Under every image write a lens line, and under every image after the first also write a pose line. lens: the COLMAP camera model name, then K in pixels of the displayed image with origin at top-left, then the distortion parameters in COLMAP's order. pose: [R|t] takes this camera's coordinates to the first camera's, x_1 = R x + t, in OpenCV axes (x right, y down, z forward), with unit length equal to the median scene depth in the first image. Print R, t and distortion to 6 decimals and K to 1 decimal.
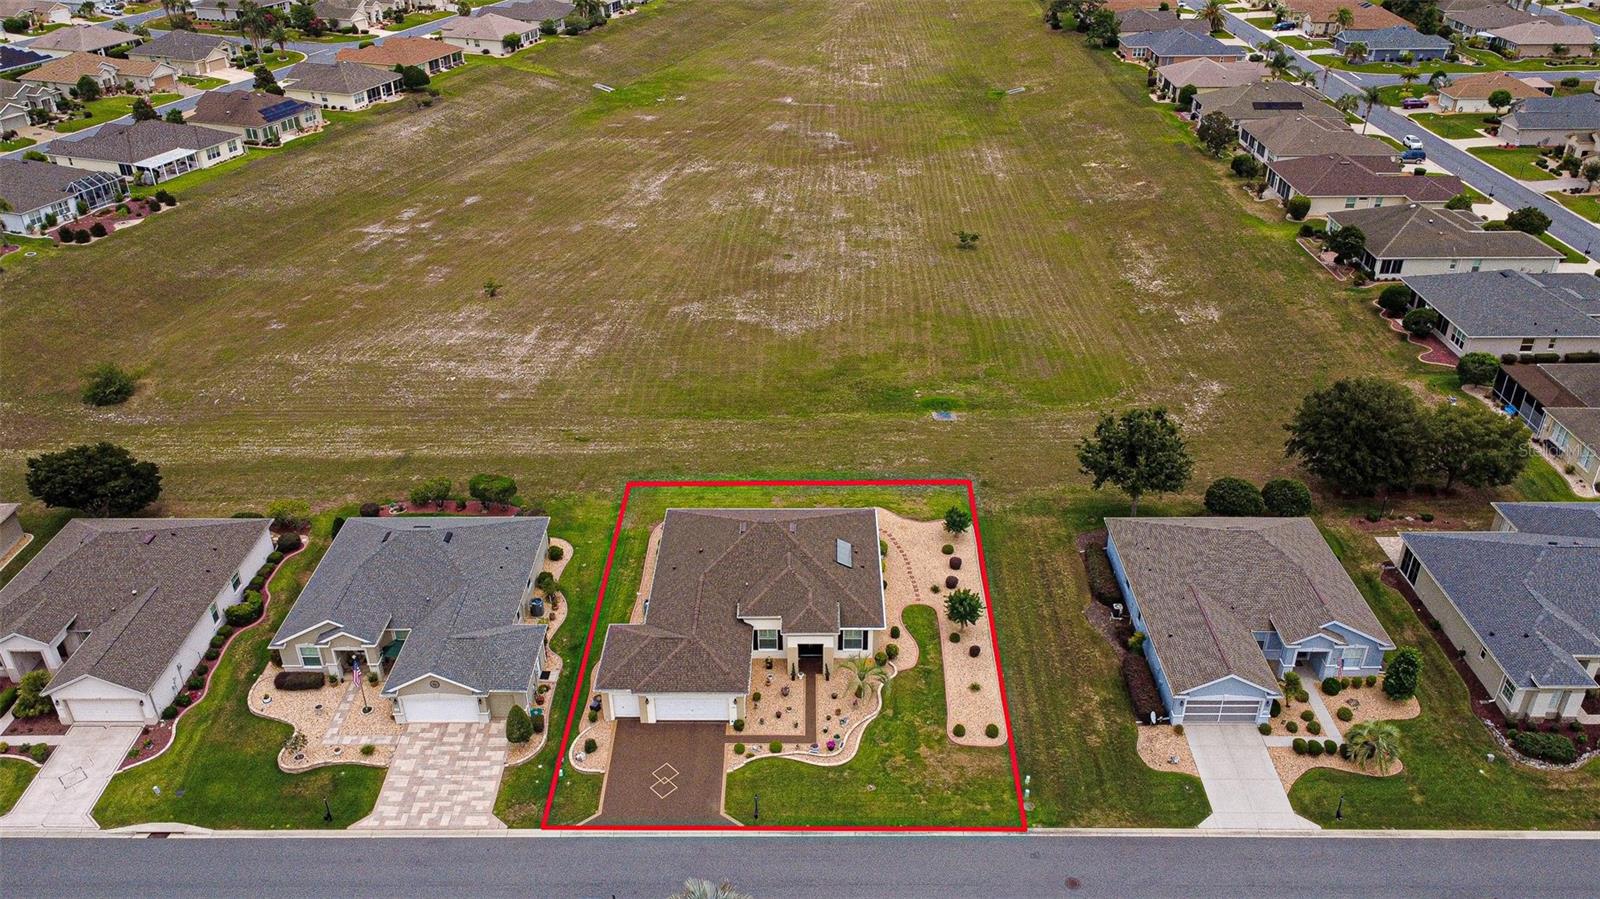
lens RADIAL K [[1219.8, 0, 800.9], [0, 1219.8, 440.0], [0, 0, 1]] dist [0.009487, -0.007575]
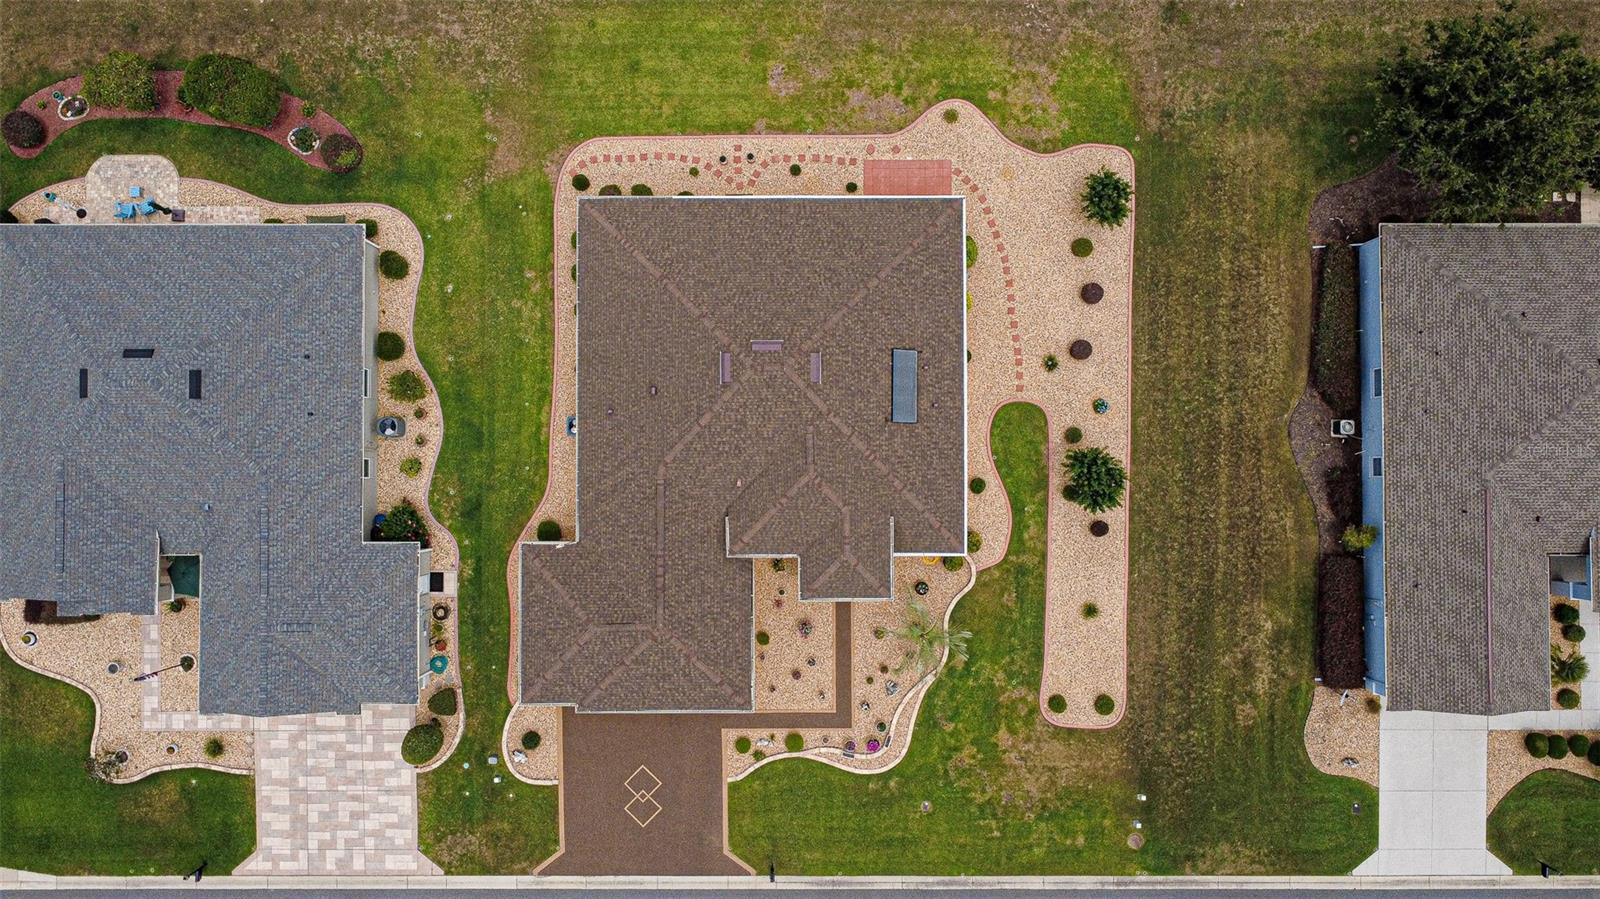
lens RADIAL K [[1219.8, 0, 800.0], [0, 1219.8, 452.8], [0, 0, 1]] dist [0.009487, -0.007575]
pose [[0.999903, -0.010890, 0.008653, -0.019683], [-0.001938, 0.506923, 0.861989, -0.399490], [-0.013774, -0.861923, 0.506853, 0.713478]]
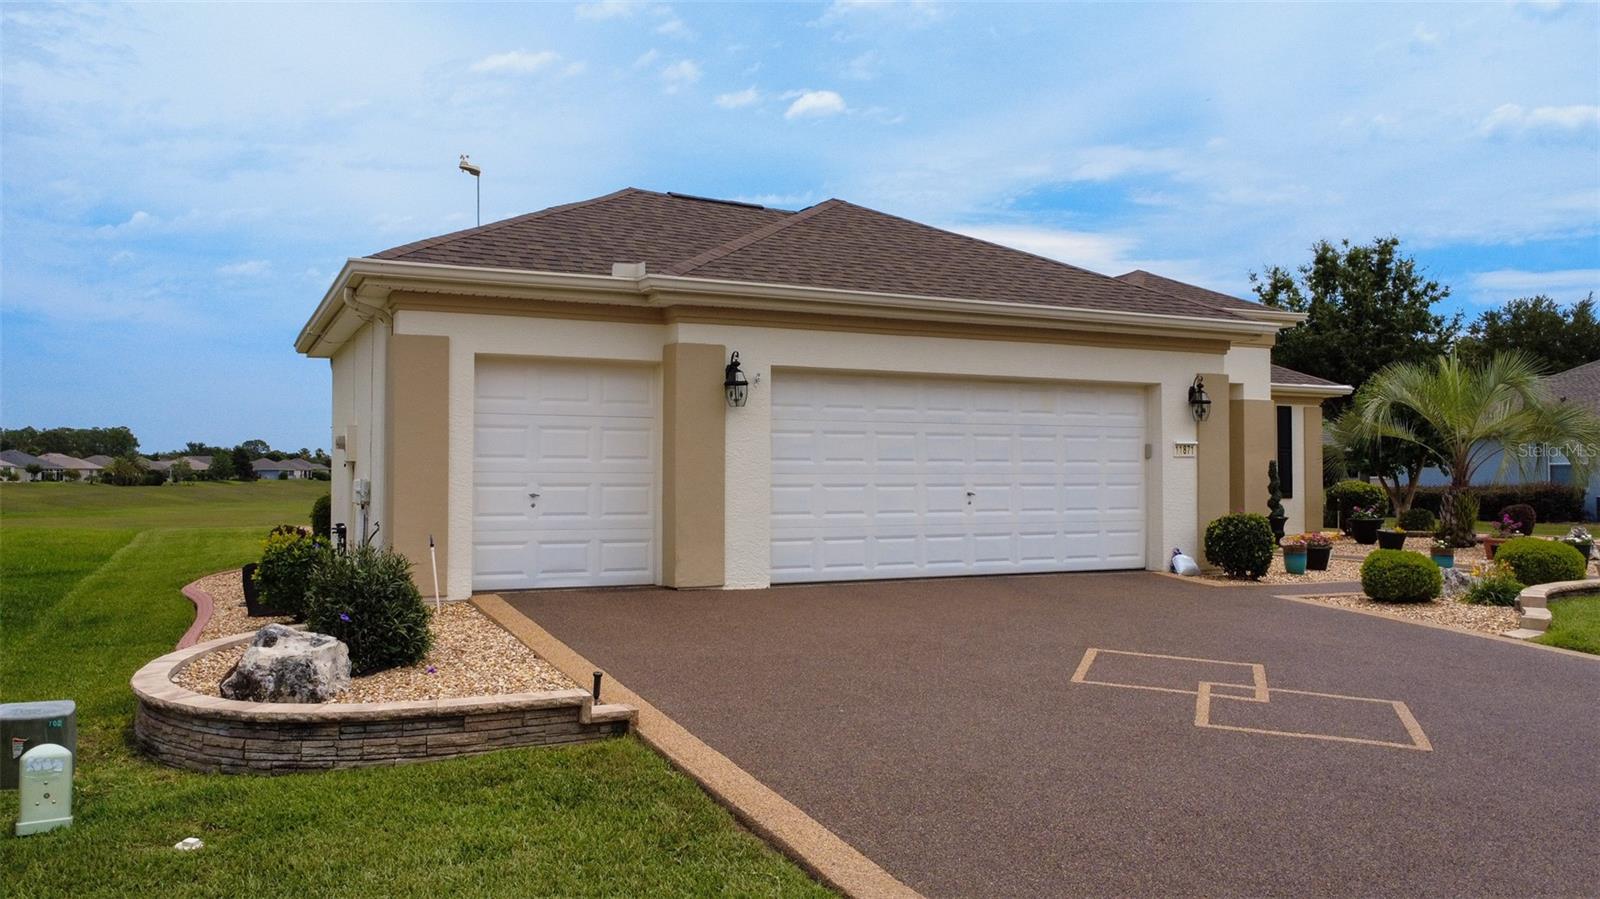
lens RADIAL K [[1219.8, 0, 788.4], [0, 1219.8, 475.3], [0, 0, 1]] dist [0.009487, -0.007575]
pose [[0.897633, 0.008756, 0.440657, -0.170256], [0.214425, 0.864829, -0.453975, 0.267451], [-0.385067, 0.501990, 0.774422, 0.820637]]
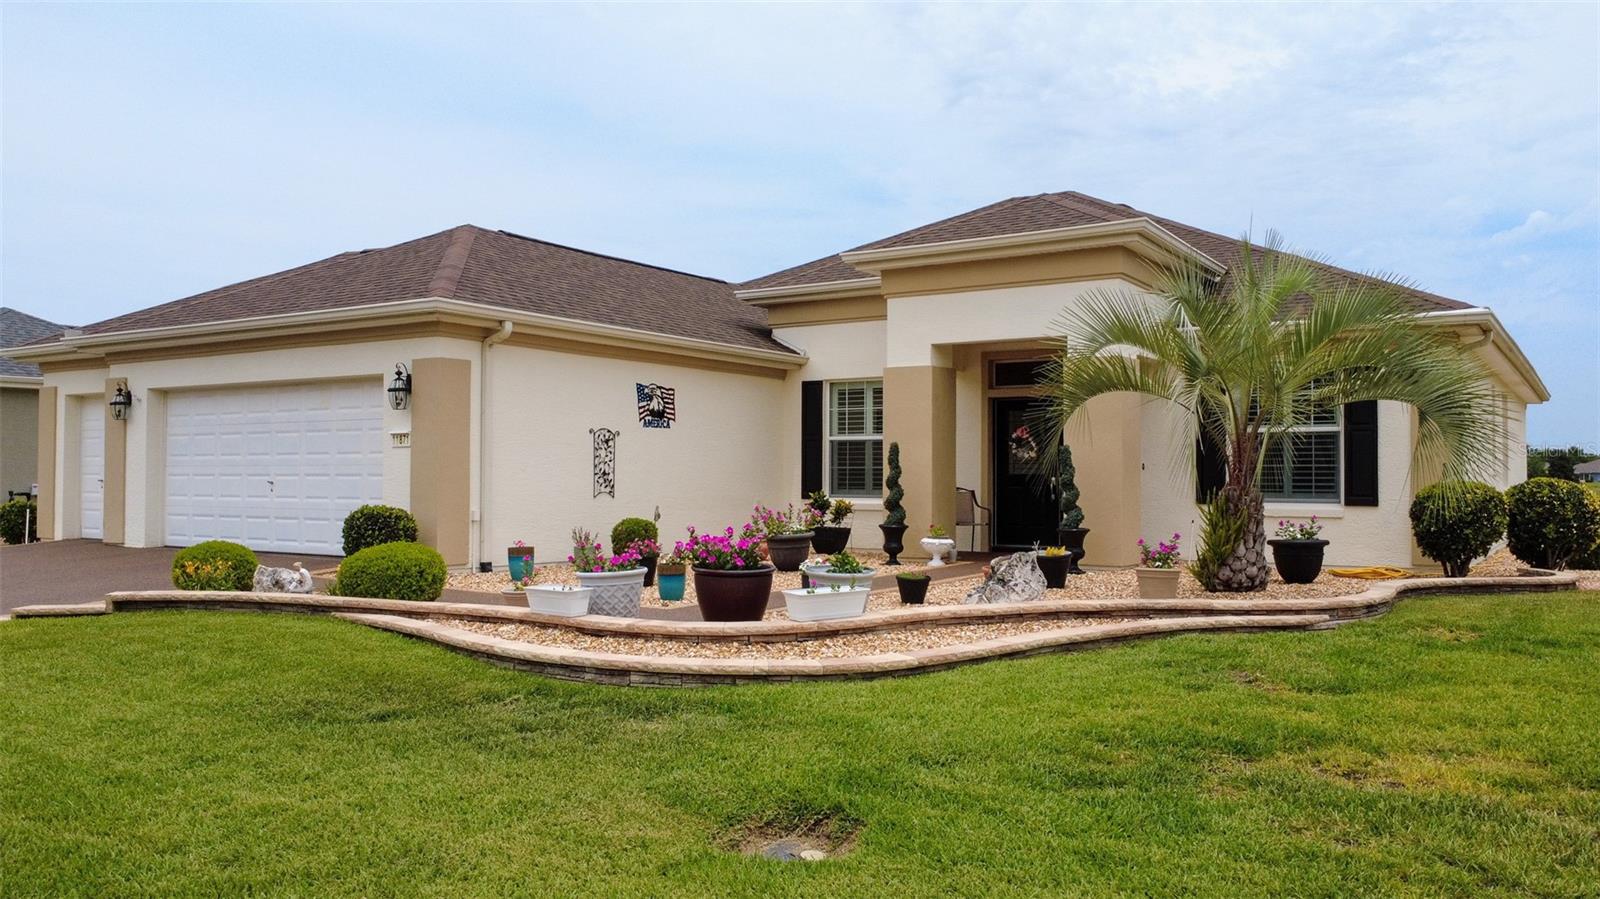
lens RADIAL K [[1219.8, 0, 824.3], [0, 1219.8, 471.3], [0, 0, 1]] dist [0.009487, -0.007575]
pose [[0.848096, 0.006775, -0.529799, 0.078748], [-0.273262, 0.862267, -0.426409, 0.257873], [0.453939, 0.506409, 0.733136, 0.835864]]
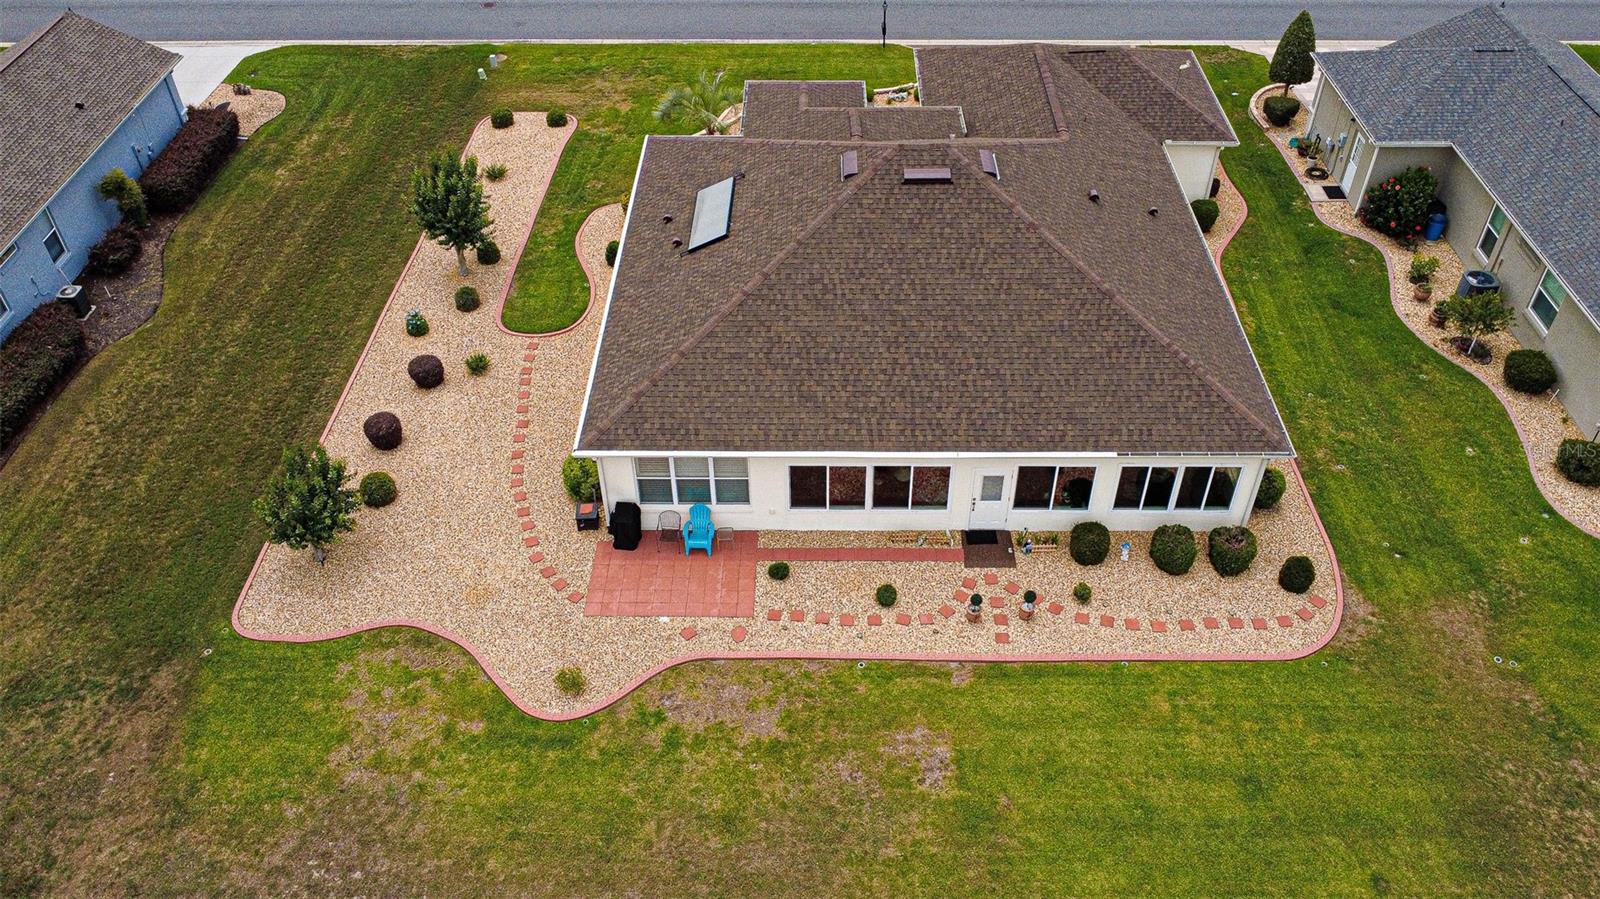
lens RADIAL K [[1219.8, 0, 801.7], [0, 1219.8, 444.7], [0, 0, 1]] dist [0.009487, -0.007575]
pose [[-0.999813, 0.010800, 0.016055, 0.002540], [0.018698, 0.325706, 0.945286, -0.248693], [0.004980, 0.945409, -0.325847, 1.239972]]
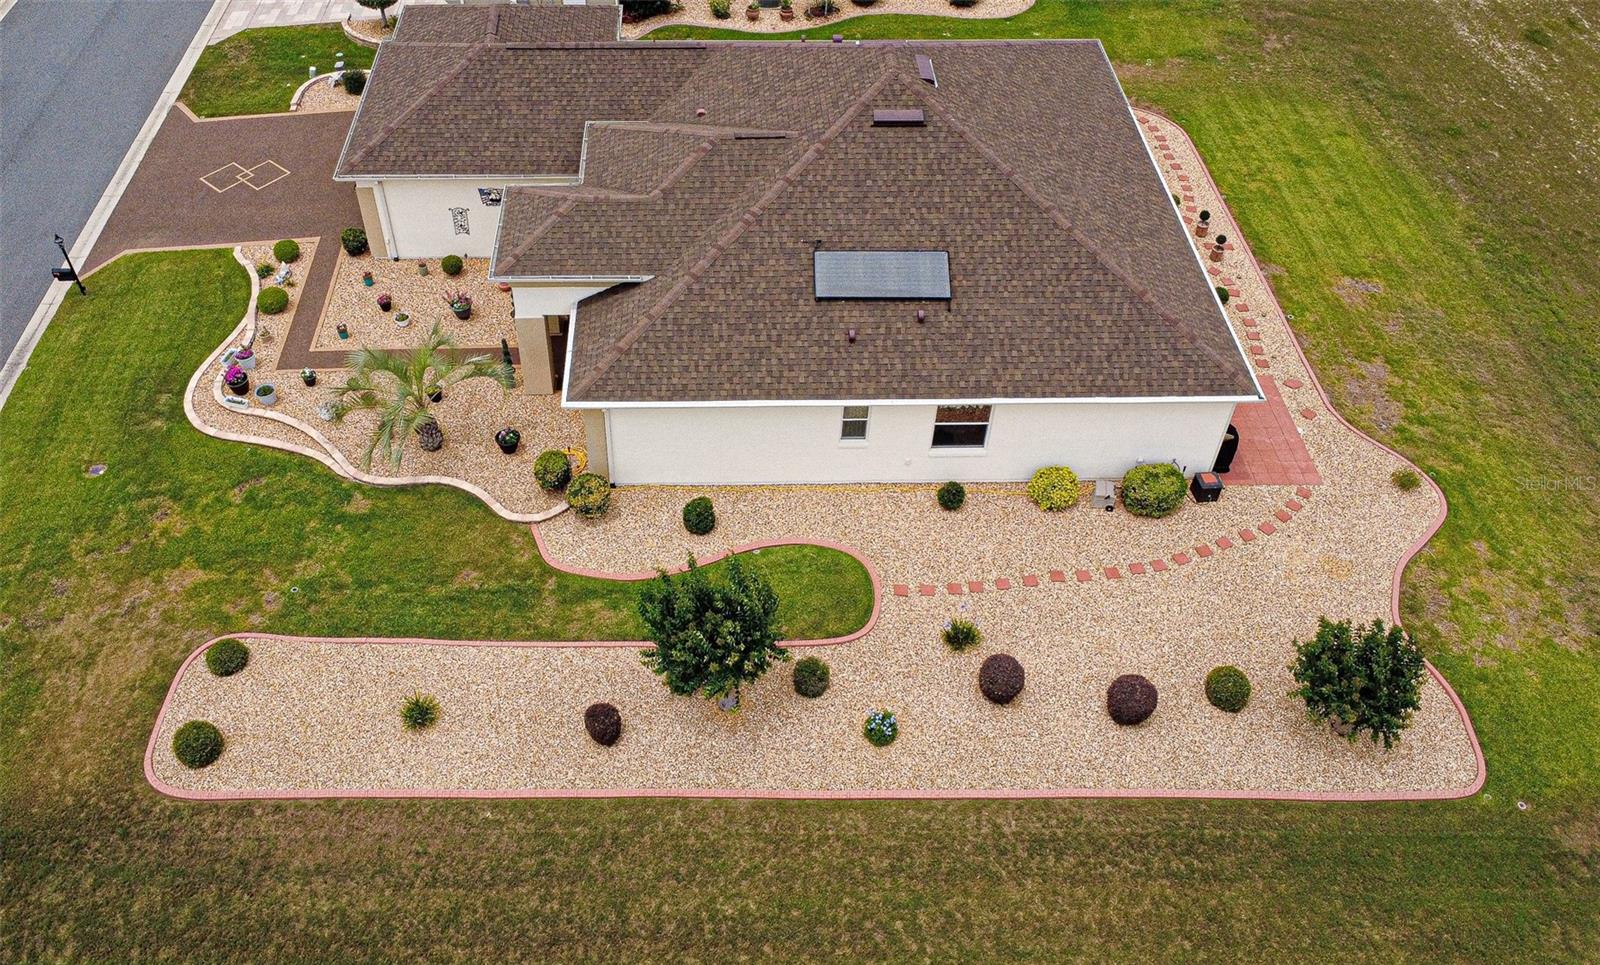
lens RADIAL K [[1310.1, 0, 739.9], [0, 1310.1, 470.1], [0, 0, 1]] dist [0.008095, -0.005416]
pose [[0.035567, 0.713168, -0.700090, 0.314457], [-0.495615, 0.620905, 0.607324, -0.063178], [0.867814, 0.325374, 0.375541, 0.896377]]
